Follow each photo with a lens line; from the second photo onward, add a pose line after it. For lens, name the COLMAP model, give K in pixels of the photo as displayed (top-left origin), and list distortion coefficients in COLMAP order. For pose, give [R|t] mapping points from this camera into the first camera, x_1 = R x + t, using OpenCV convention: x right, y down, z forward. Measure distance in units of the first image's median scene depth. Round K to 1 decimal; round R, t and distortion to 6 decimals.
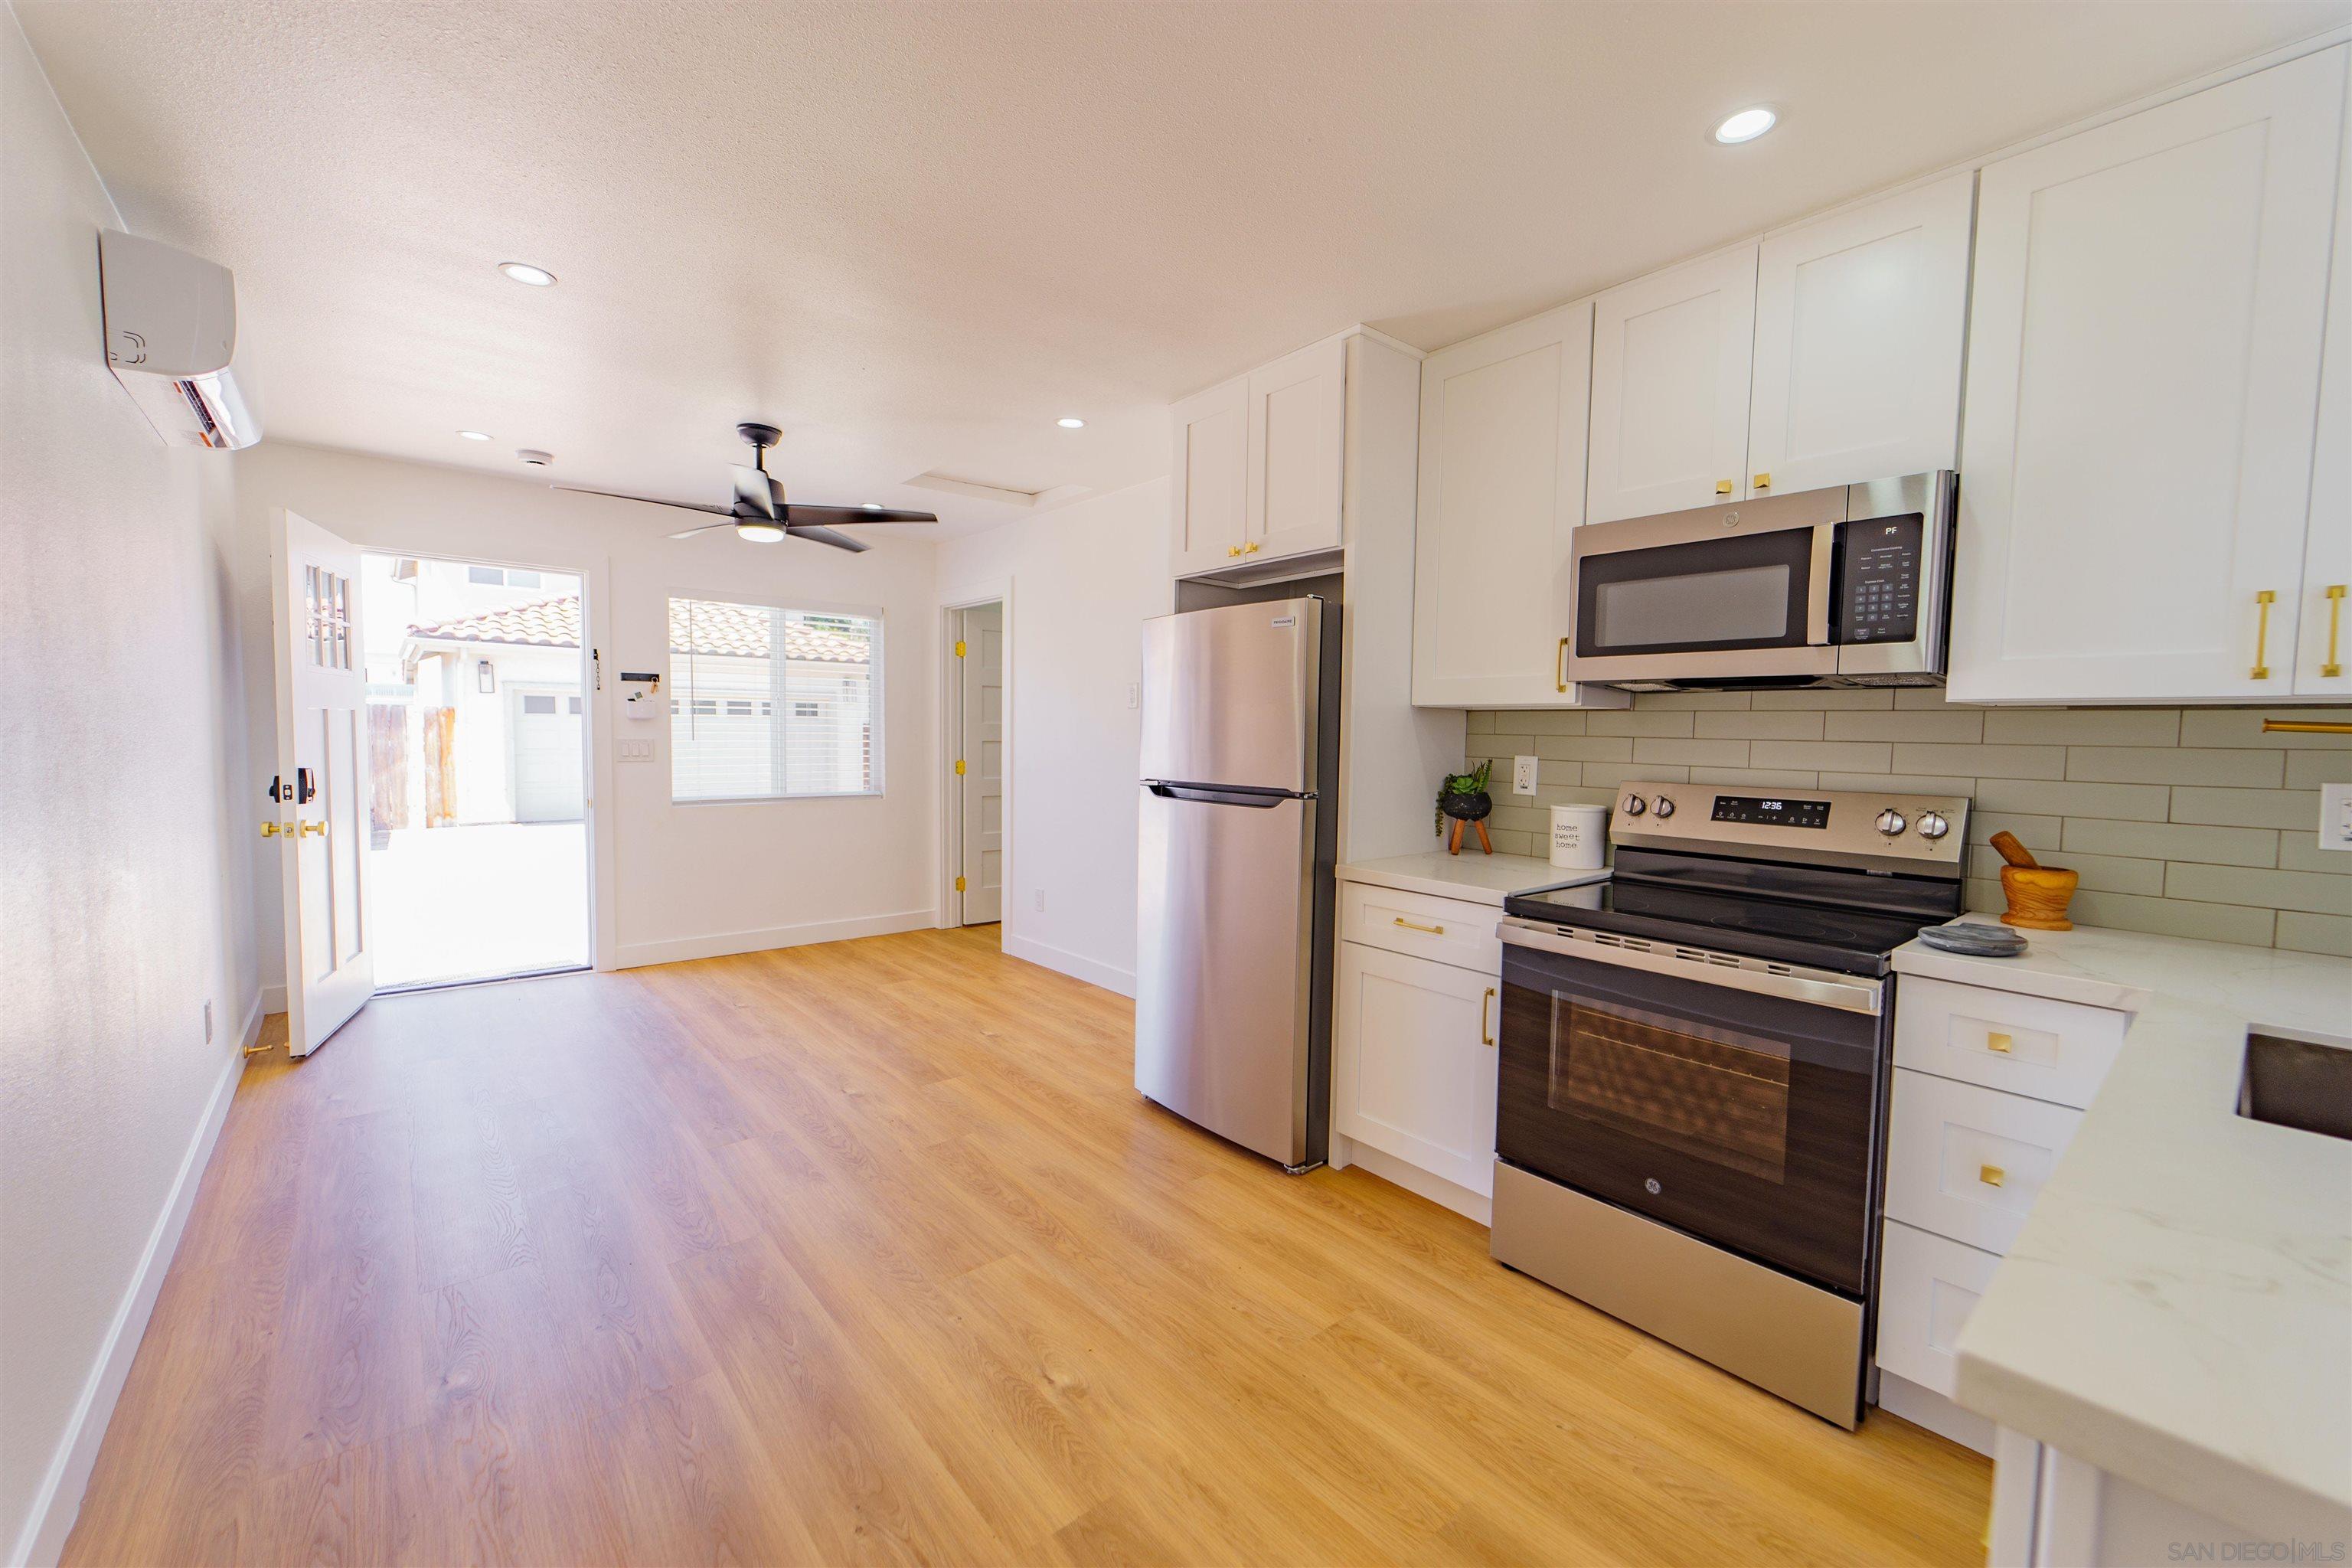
lens RADIAL K [[931.9, 0, 1180.3], [0, 931.9, 787.3], [0, 0, 1]] dist [-0.000132, -0.000542]
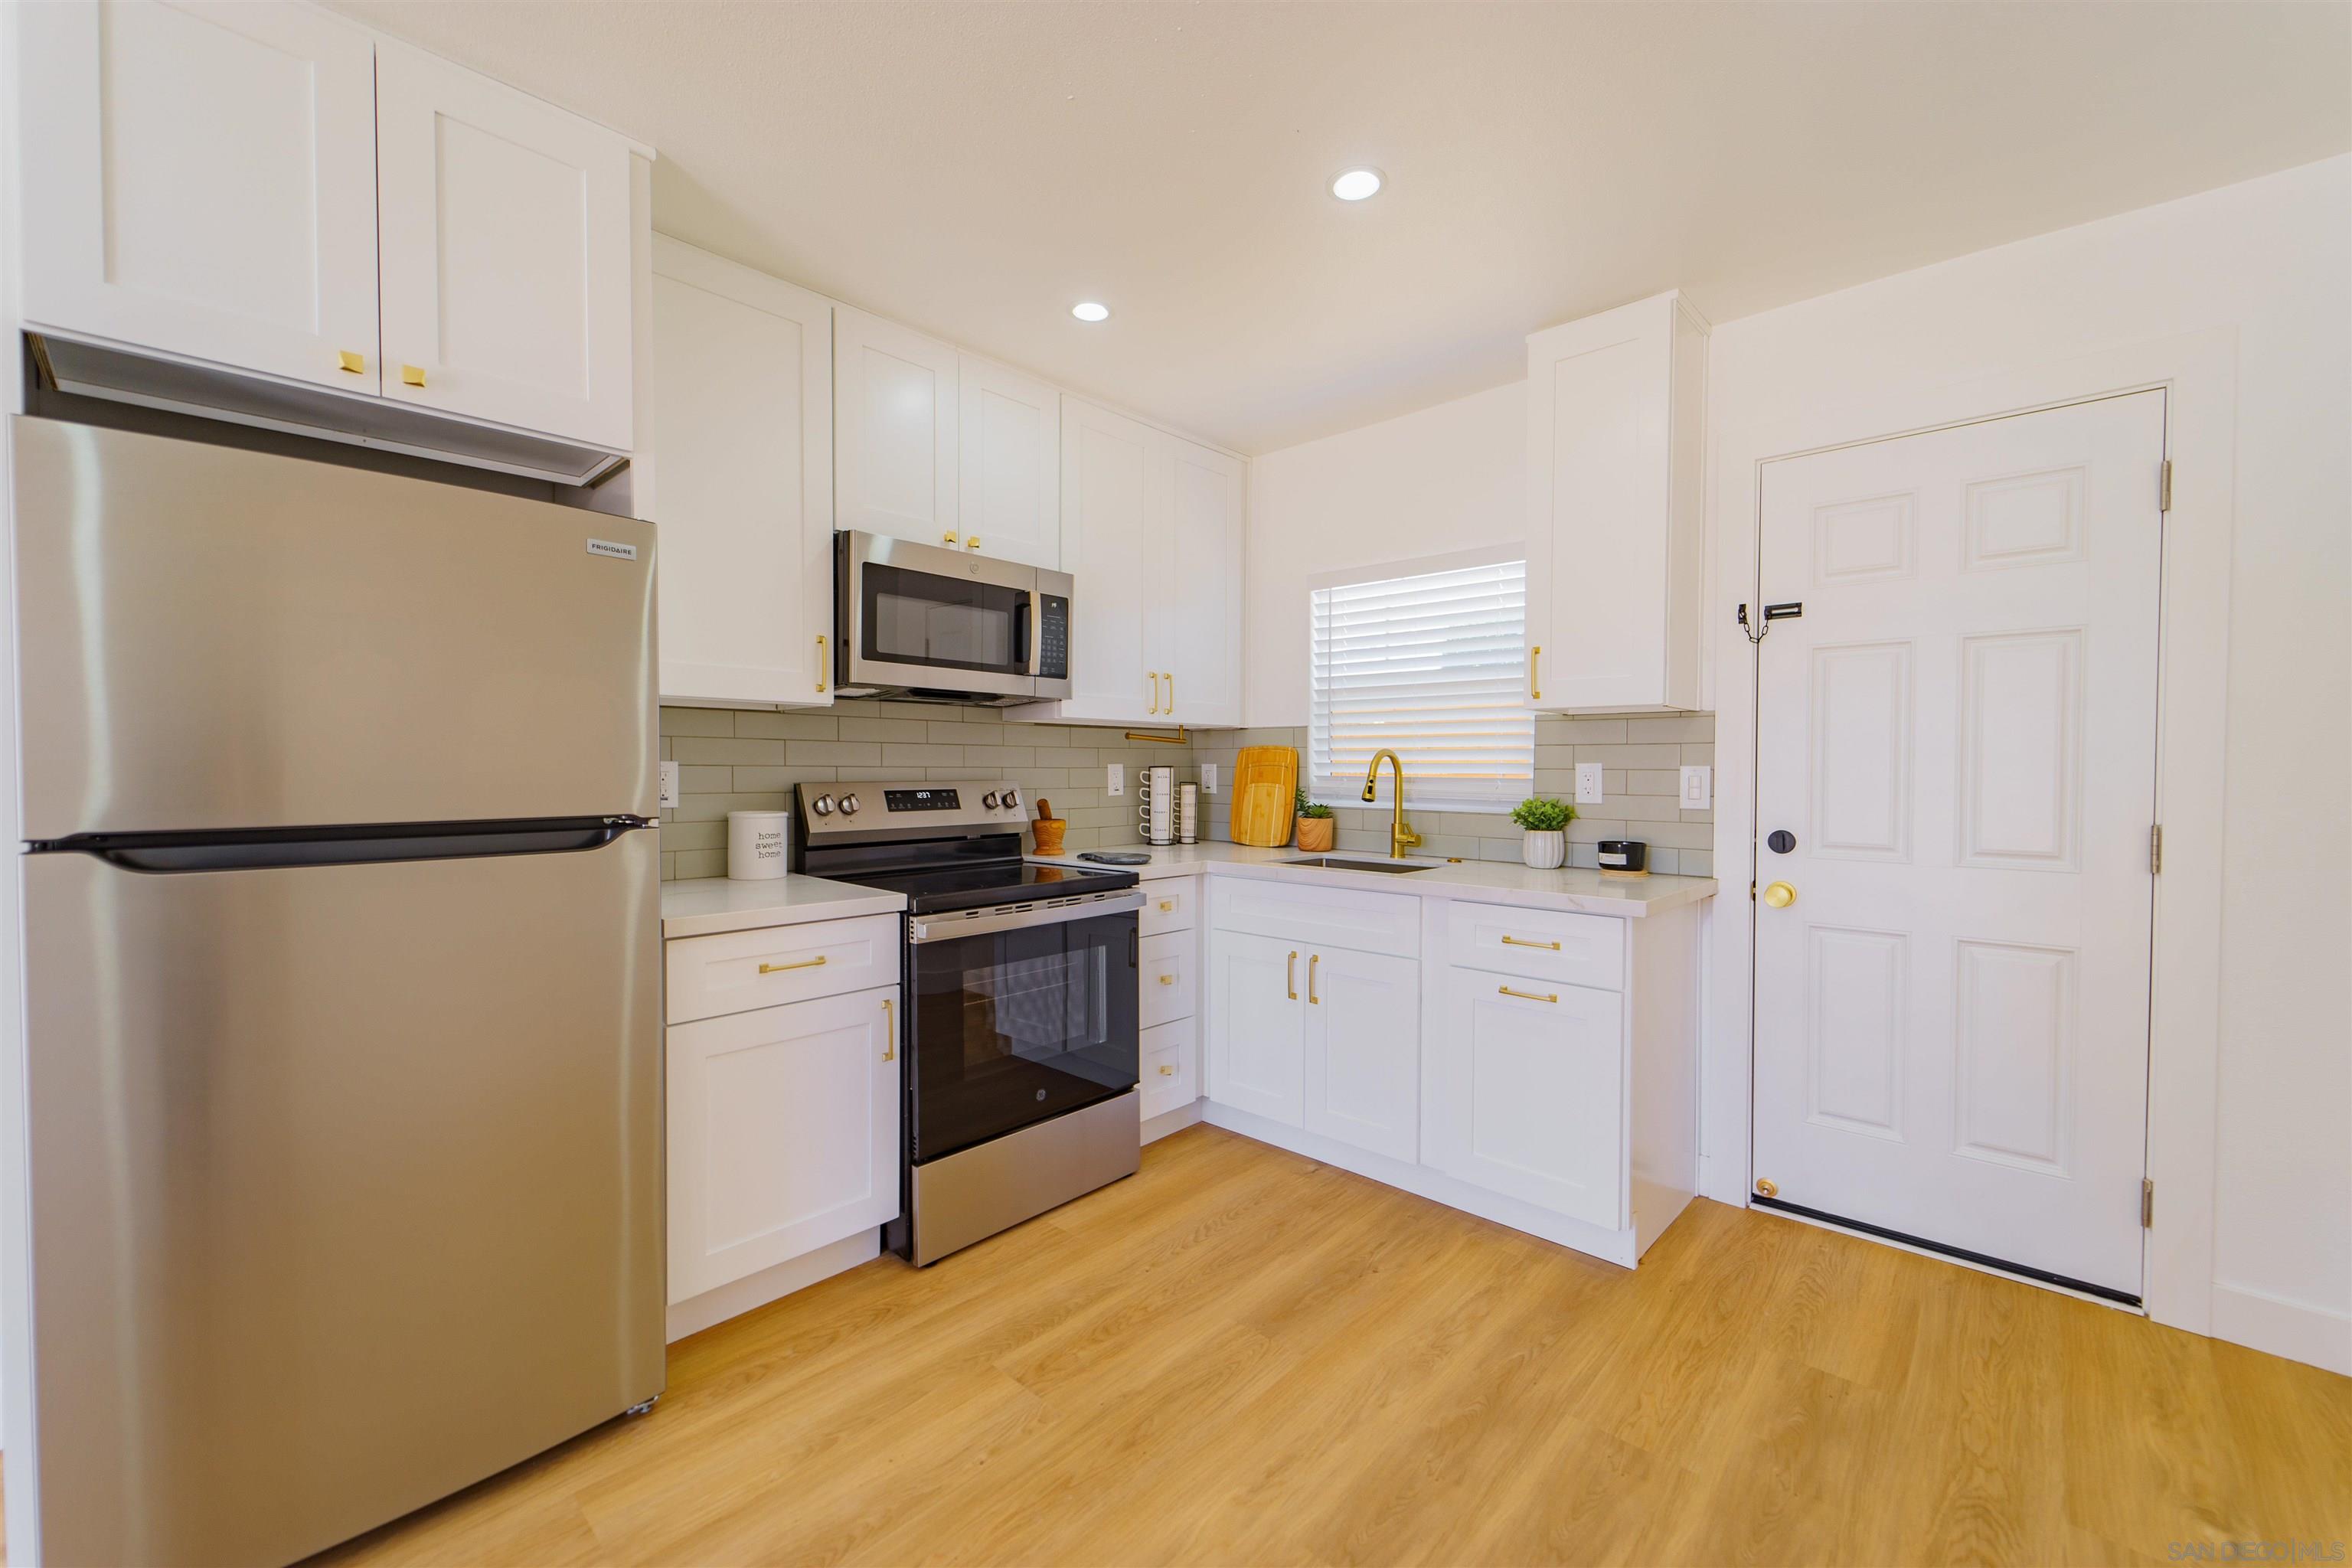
lens RADIAL K [[942.6, 0, 1173.1], [0, 942.6, 788.2], [0, 0, 1]] dist [-0.000087, -0.000084]
pose [[-0.119491, -0.039233, 0.992060, -0.629410], [0.055019, 0.997422, 0.046072, -0.028098], [-0.991310, 0.060088, -0.117024, 0.783009]]
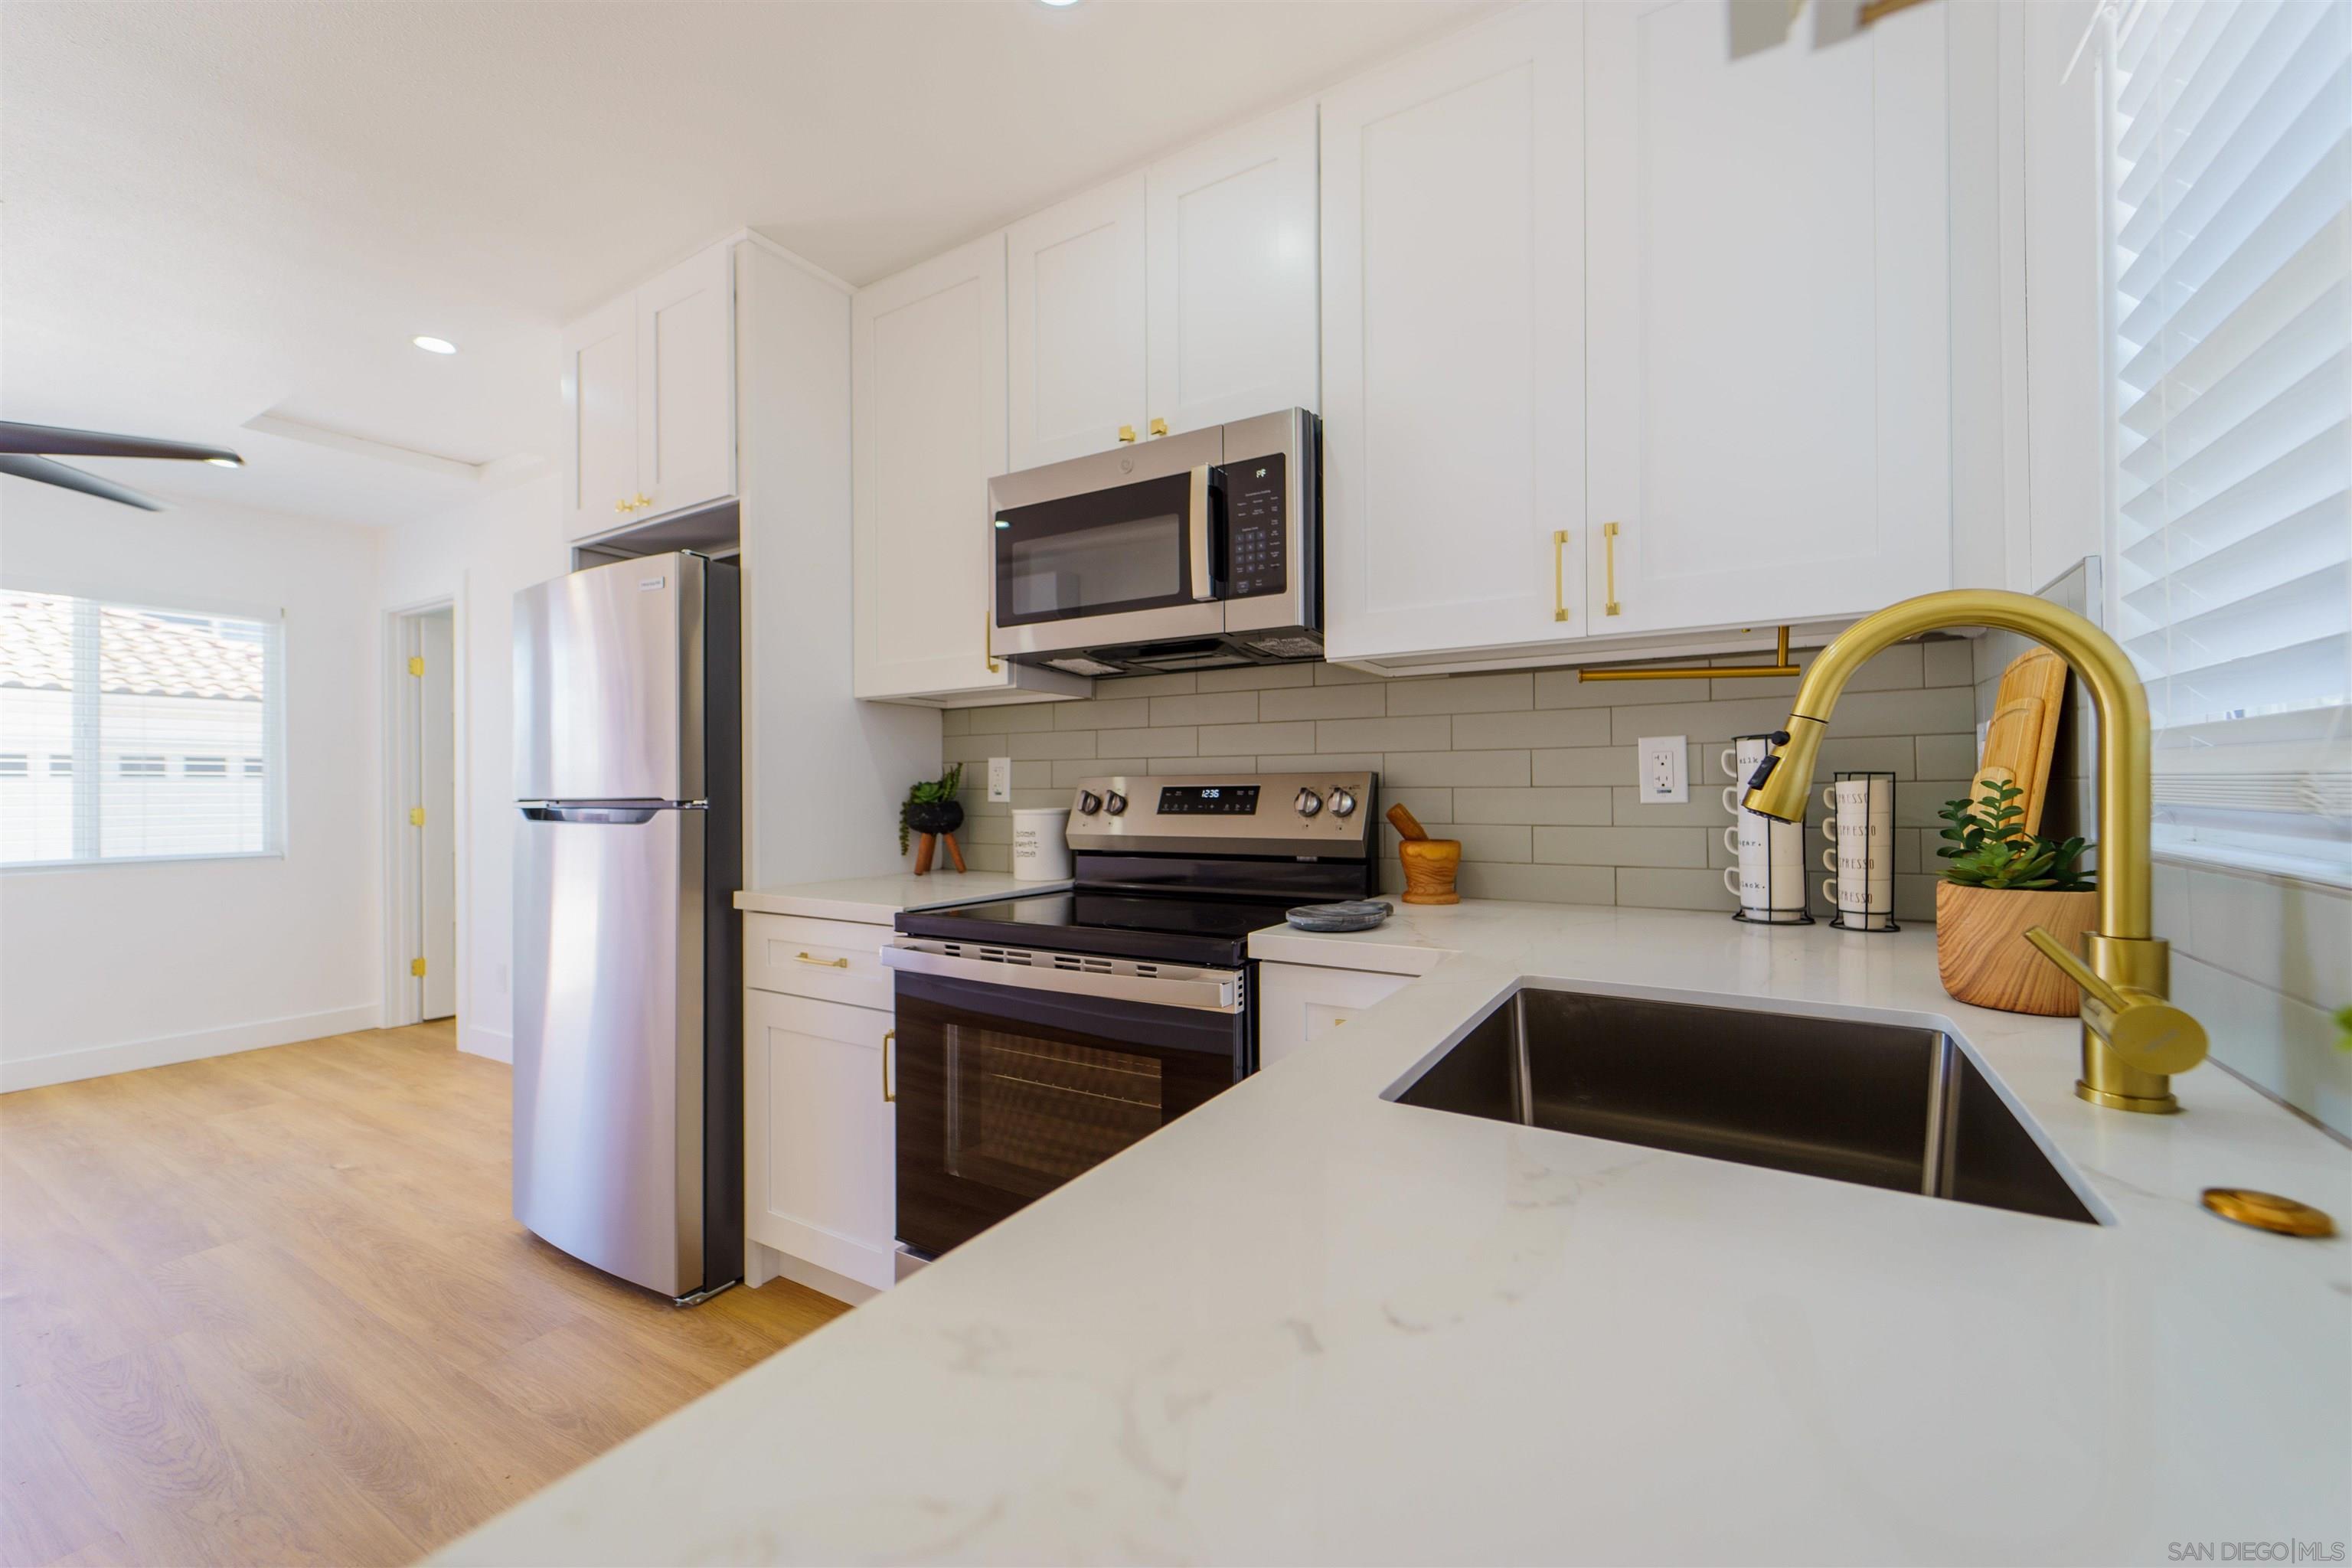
lens RADIAL K [[932.3, 0, 1182.3], [0, 932.3, 783.8], [0, 0, 1]] dist [-0.002080, -0.000447]
pose [[0.946435, -0.019930, 0.322278, 0.304144], [0.040999, 0.997432, -0.058718, 0.059860], [-0.320280, 0.068786, 0.944822, 0.144679]]
